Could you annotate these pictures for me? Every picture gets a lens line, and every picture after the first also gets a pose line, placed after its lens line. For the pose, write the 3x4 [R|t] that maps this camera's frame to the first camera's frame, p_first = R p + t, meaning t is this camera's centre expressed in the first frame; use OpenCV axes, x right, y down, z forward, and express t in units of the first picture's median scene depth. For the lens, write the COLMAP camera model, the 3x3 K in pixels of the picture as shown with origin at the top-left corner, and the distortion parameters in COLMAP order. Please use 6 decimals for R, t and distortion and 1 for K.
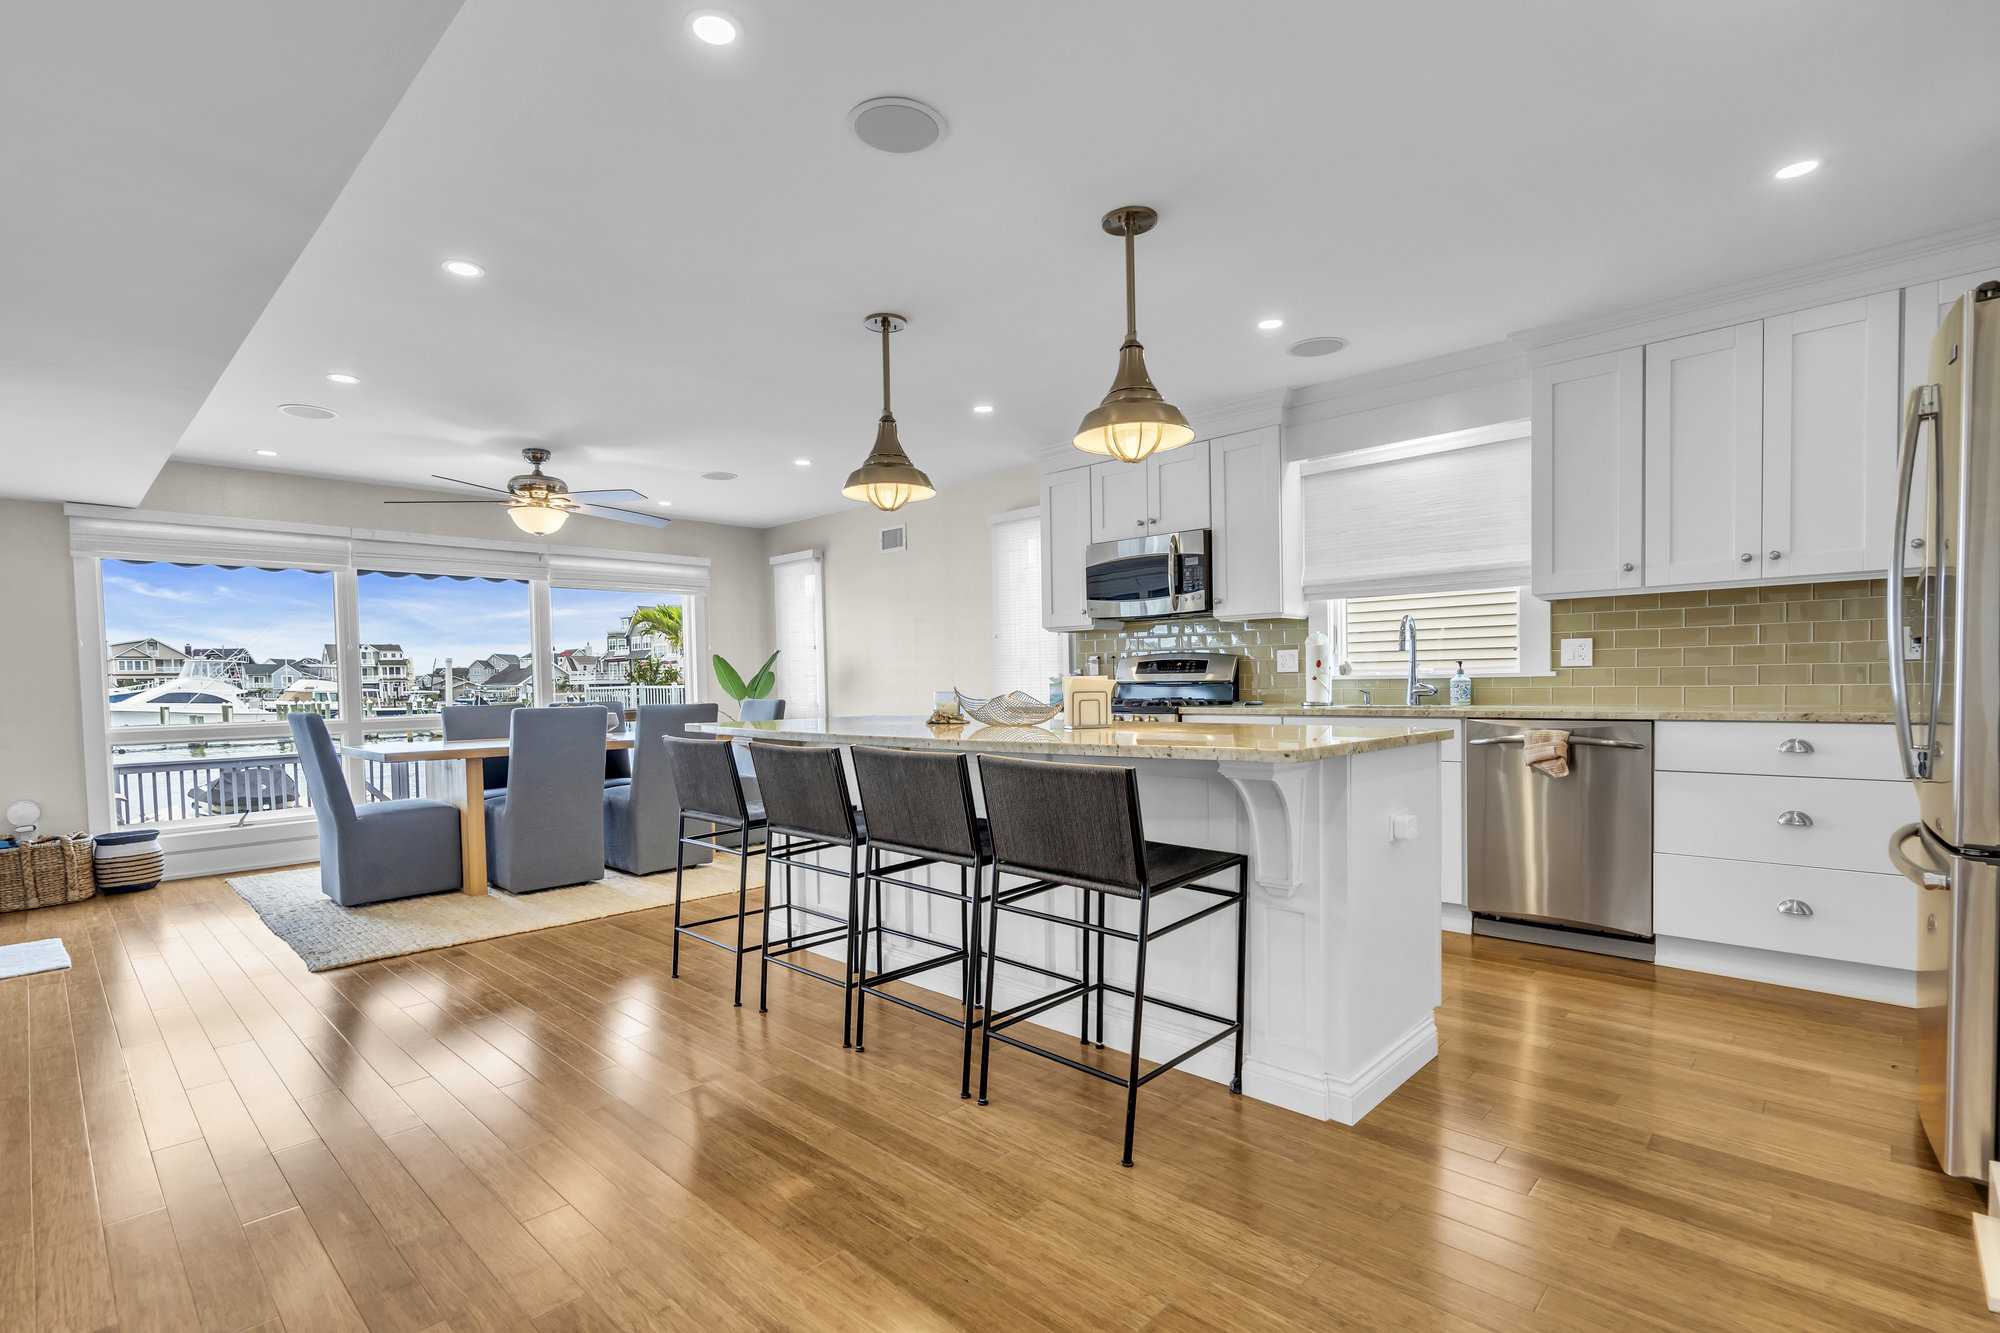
lens RADIAL K [[916.1, 0, 1007.1], [0, 916.1, 707.8], [0, 0, 1]] dist [0.002641, 0.000862]
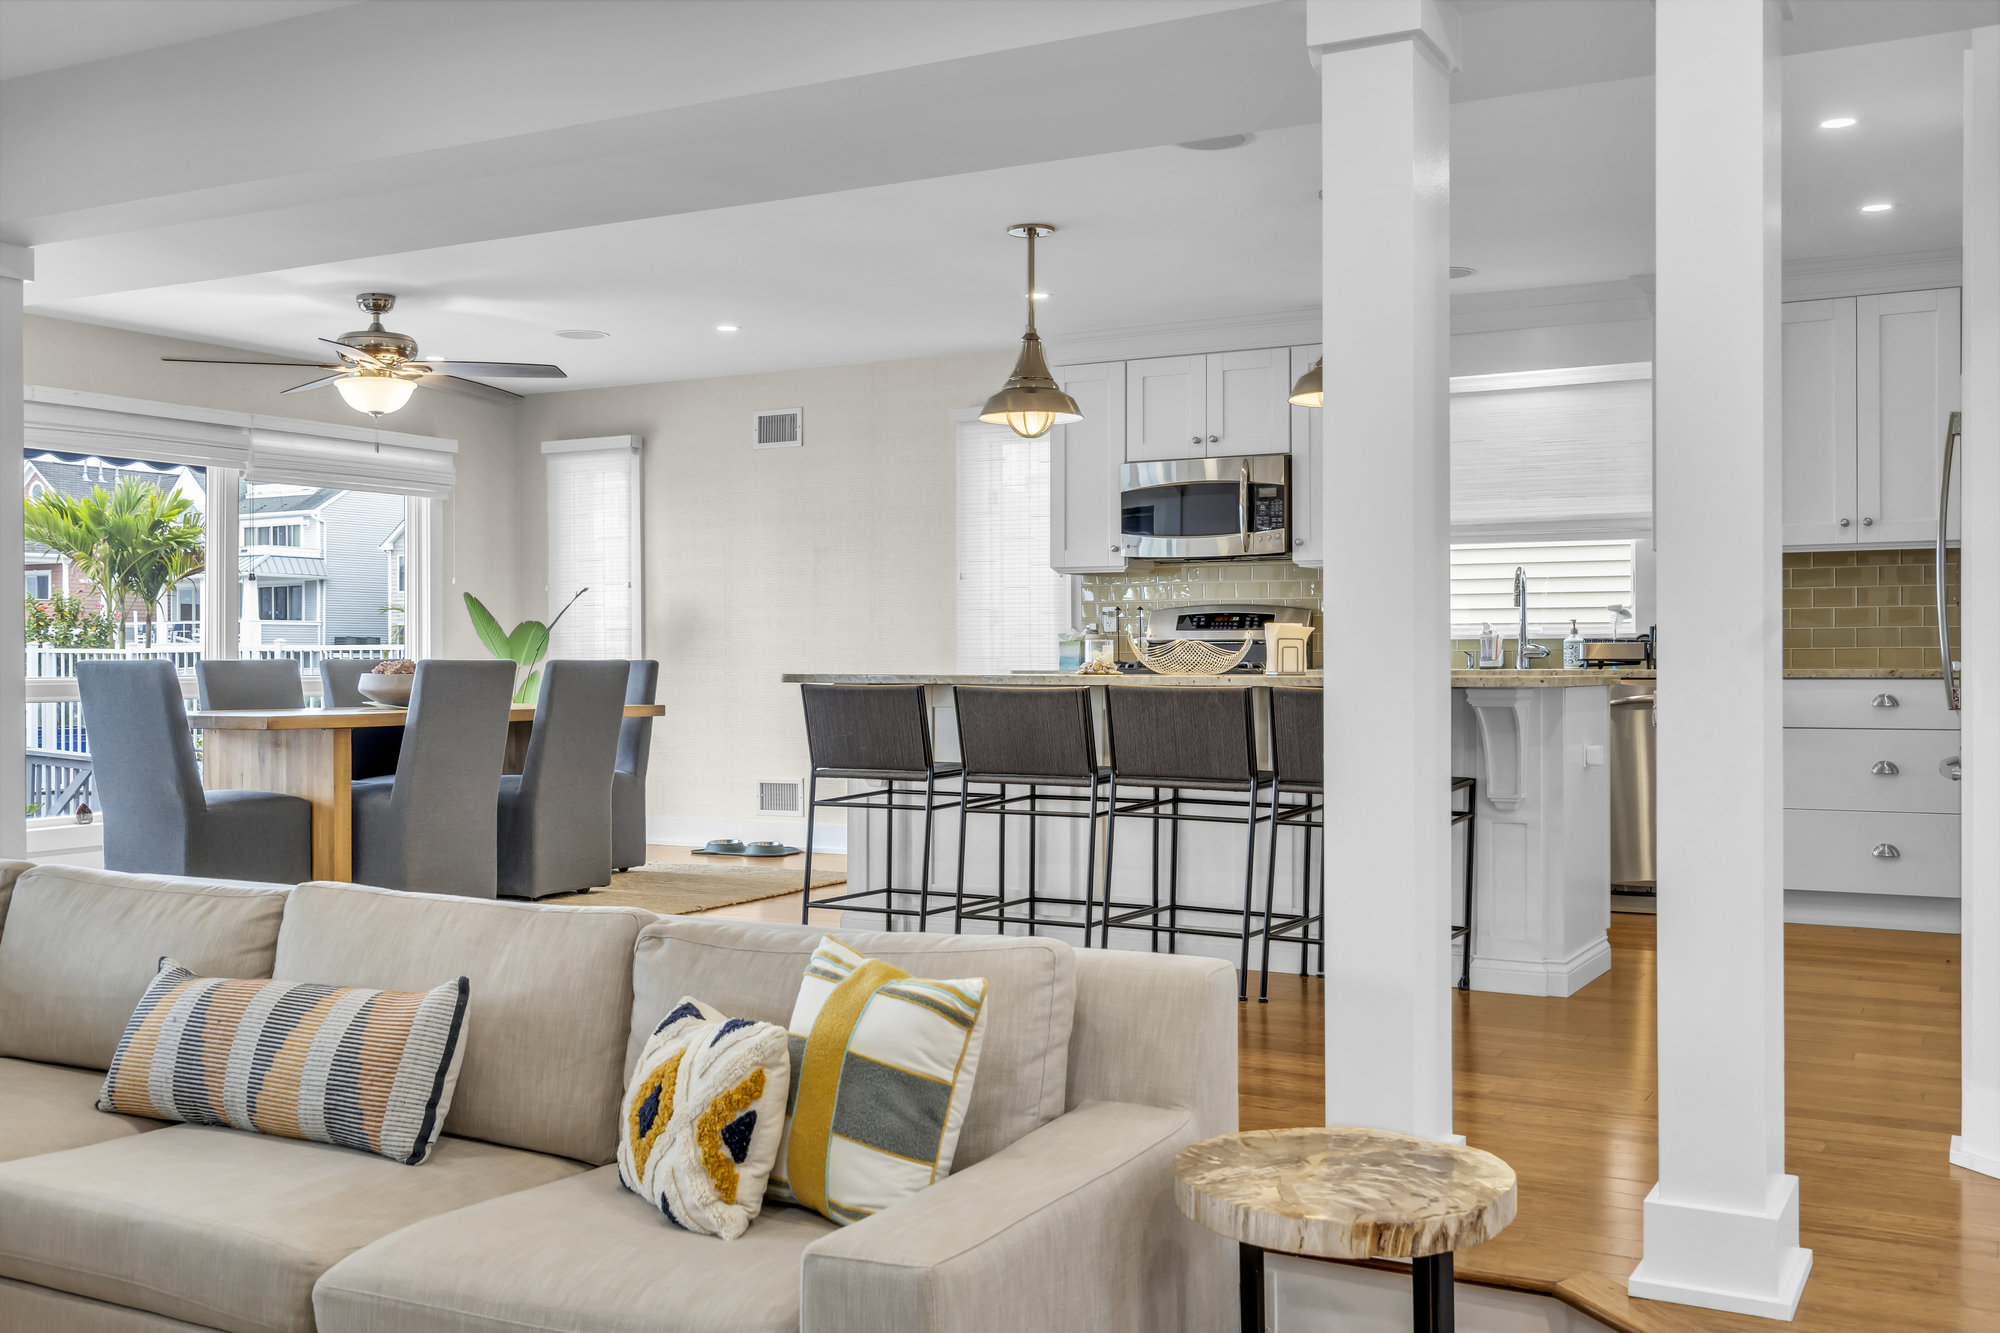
lens RADIAL K [[1957.8, 0, 1001.1], [0, 1957.8, 660.8], [0, 0, 1]] dist [0.018512, 0.000000]
pose [[0.964032, 0.014027, 0.265414, -0.493878], [-0.005179, 0.999408, -0.034007, 0.051445], [-0.265734, 0.031409, 0.963535, -0.620880]]
